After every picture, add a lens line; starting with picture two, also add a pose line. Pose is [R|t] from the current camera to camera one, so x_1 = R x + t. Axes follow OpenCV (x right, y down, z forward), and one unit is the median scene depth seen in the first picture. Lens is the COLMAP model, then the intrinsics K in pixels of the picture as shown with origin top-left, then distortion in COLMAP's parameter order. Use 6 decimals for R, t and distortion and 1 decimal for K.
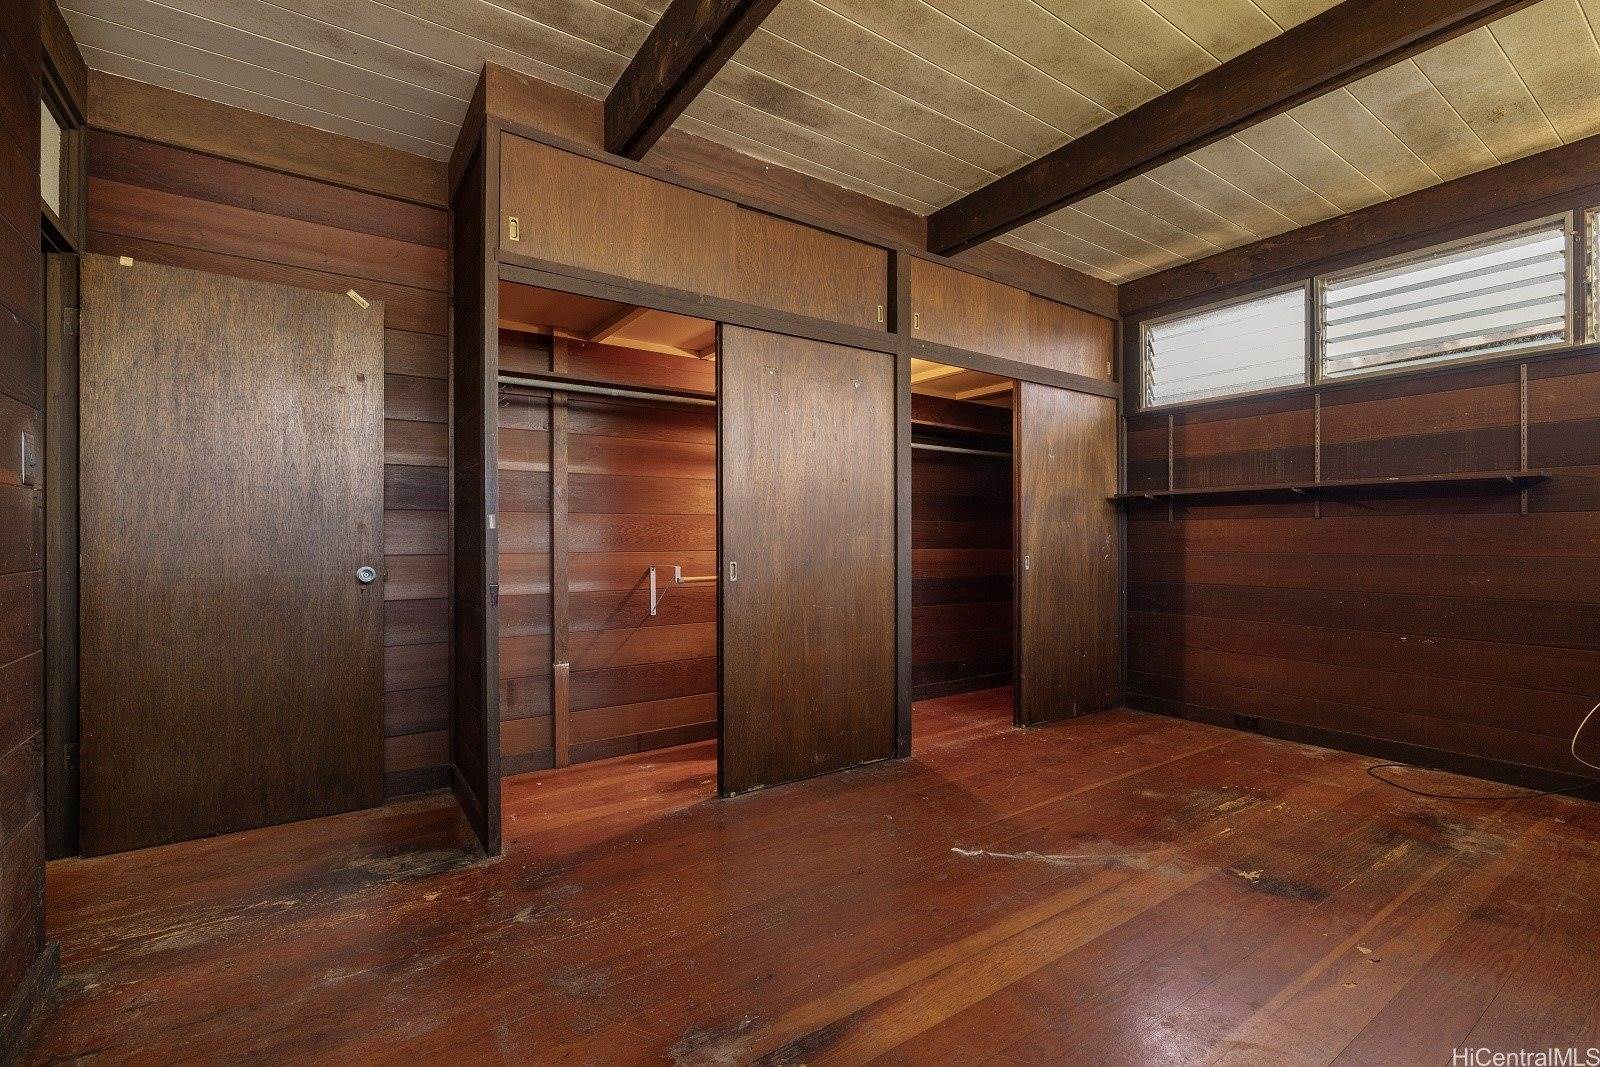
lens RADIAL K [[711.8, 0, 800.7], [0, 711.8, 540.8], [0, 0, 1]] dist [-0.009583, 0.000728]
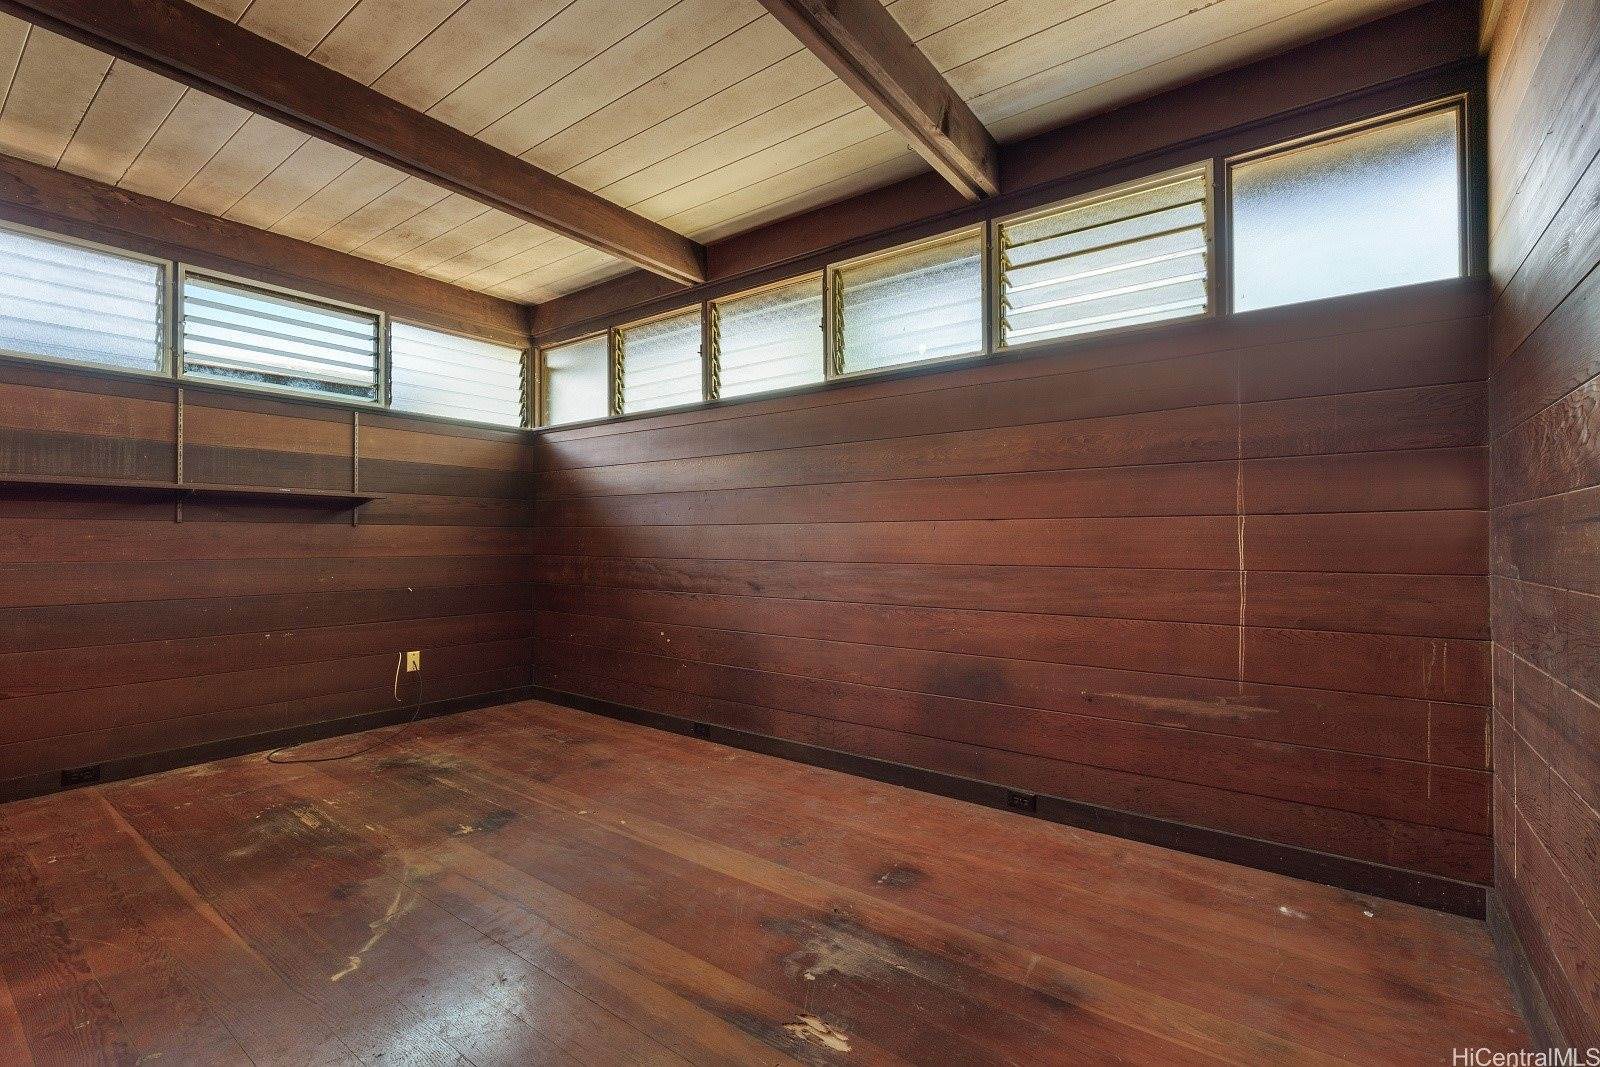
lens RADIAL K [[711.8, 0, 799.1], [0, 711.8, 531.9], [0, 0, 1]] dist [-0.009583, 0.000728]
pose [[-0.321658, 0.019162, 0.946662, -0.496510], [0.008283, 0.999814, -0.017423, 0.004327], [-0.946820, 0.002237, -0.321757, 0.643197]]
